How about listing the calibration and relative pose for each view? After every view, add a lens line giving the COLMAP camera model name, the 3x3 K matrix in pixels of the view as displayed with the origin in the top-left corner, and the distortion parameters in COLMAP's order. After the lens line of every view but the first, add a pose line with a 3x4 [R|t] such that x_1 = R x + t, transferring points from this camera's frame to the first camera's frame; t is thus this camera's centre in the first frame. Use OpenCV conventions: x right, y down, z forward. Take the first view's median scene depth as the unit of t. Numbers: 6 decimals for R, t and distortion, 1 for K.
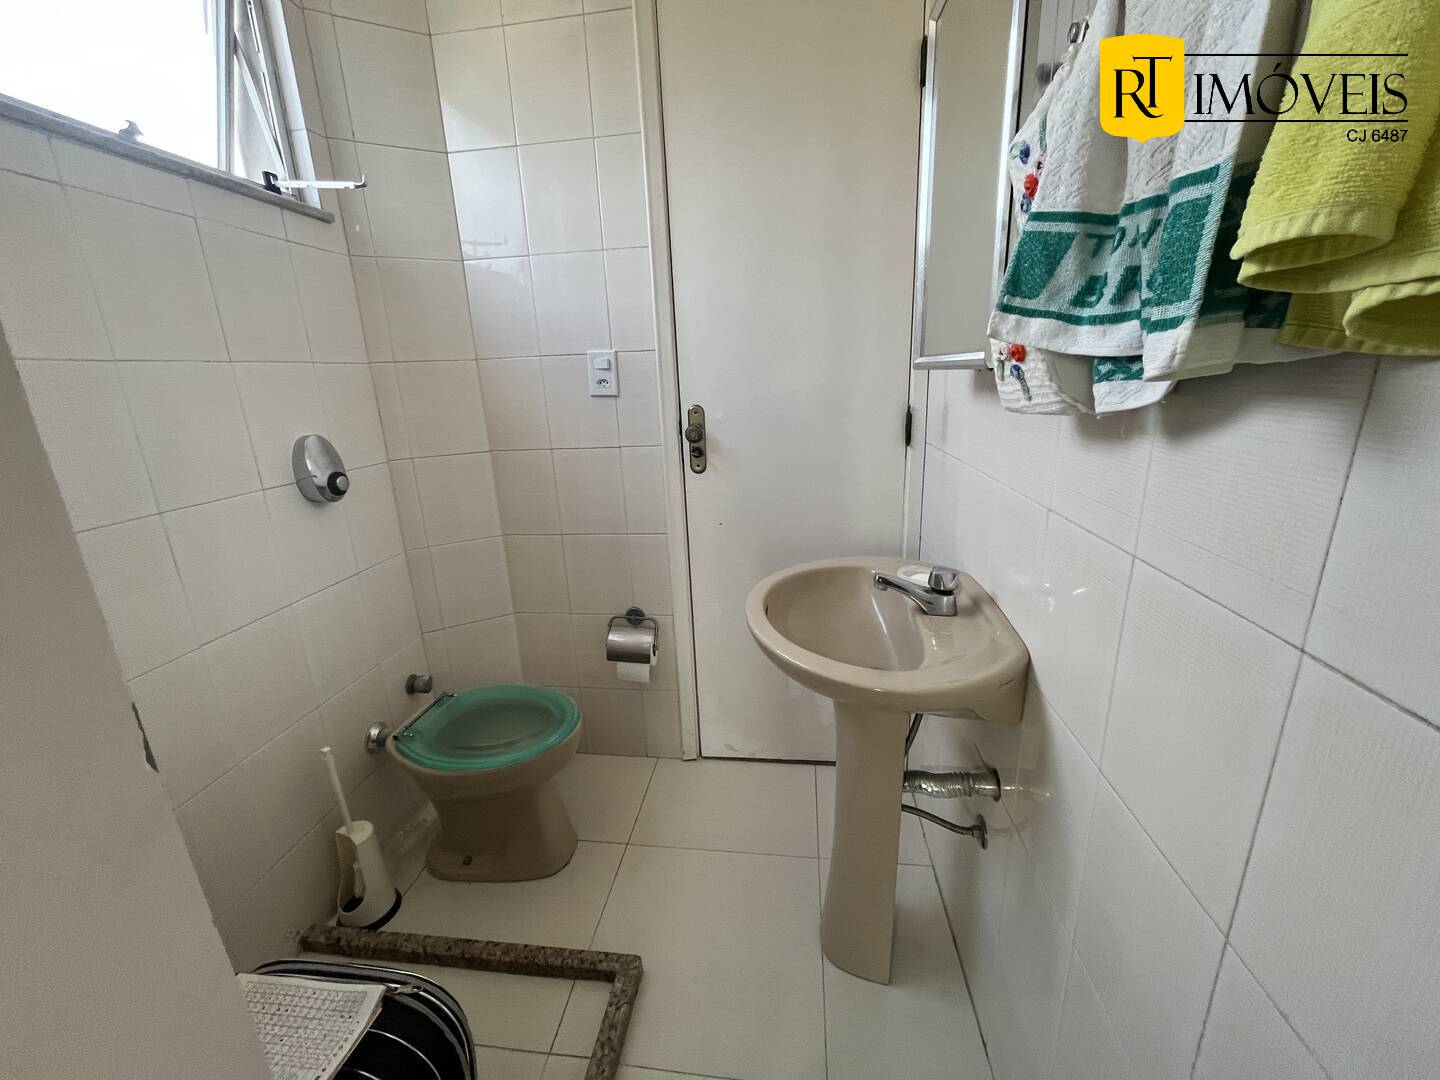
lens RADIAL K [[577.7, 0, 716.9], [0, 577.7, 537.8], [0, 0, 1]] dist [-0.002883, 0.000424]
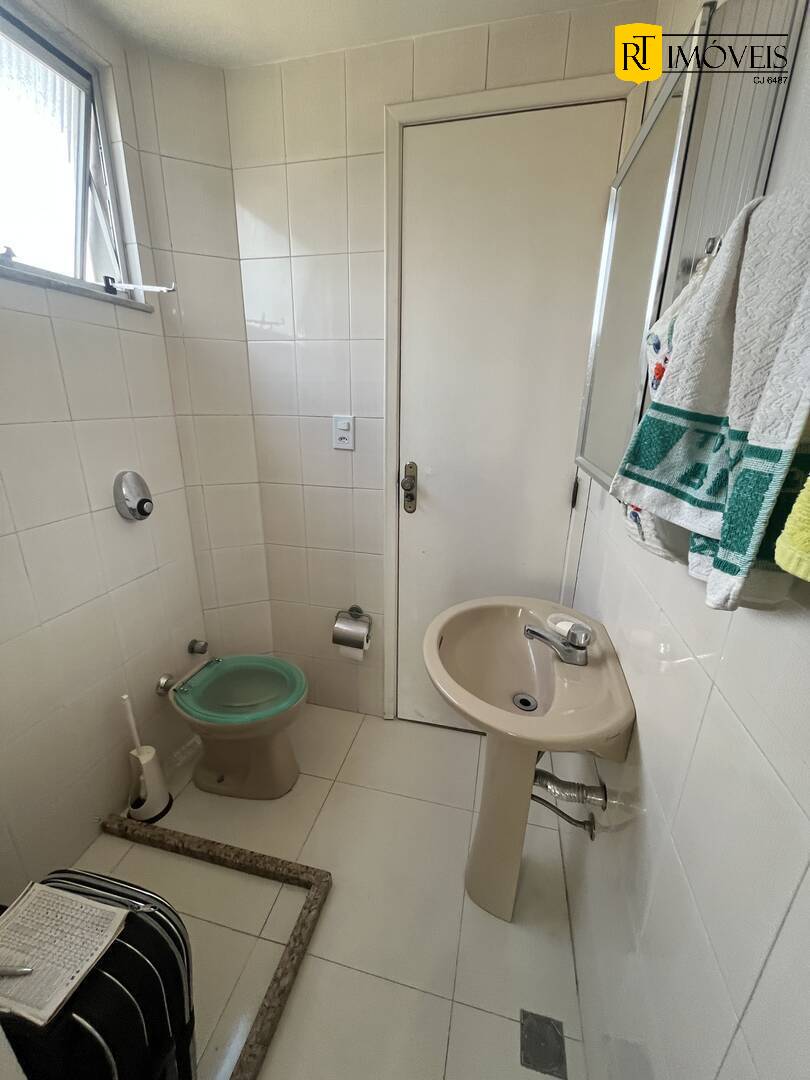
lens RADIAL K [[433.3, 0, 404.7], [0, 433.3, 542.4], [0, 0, 1]] dist [-0.002883, 0.000424]
pose [[0.993106, 0.086068, -0.079576, 0.053001], [-0.082586, 0.995519, 0.046061, -0.115004], [0.083184, -0.039171, 0.995764, 0.016971]]
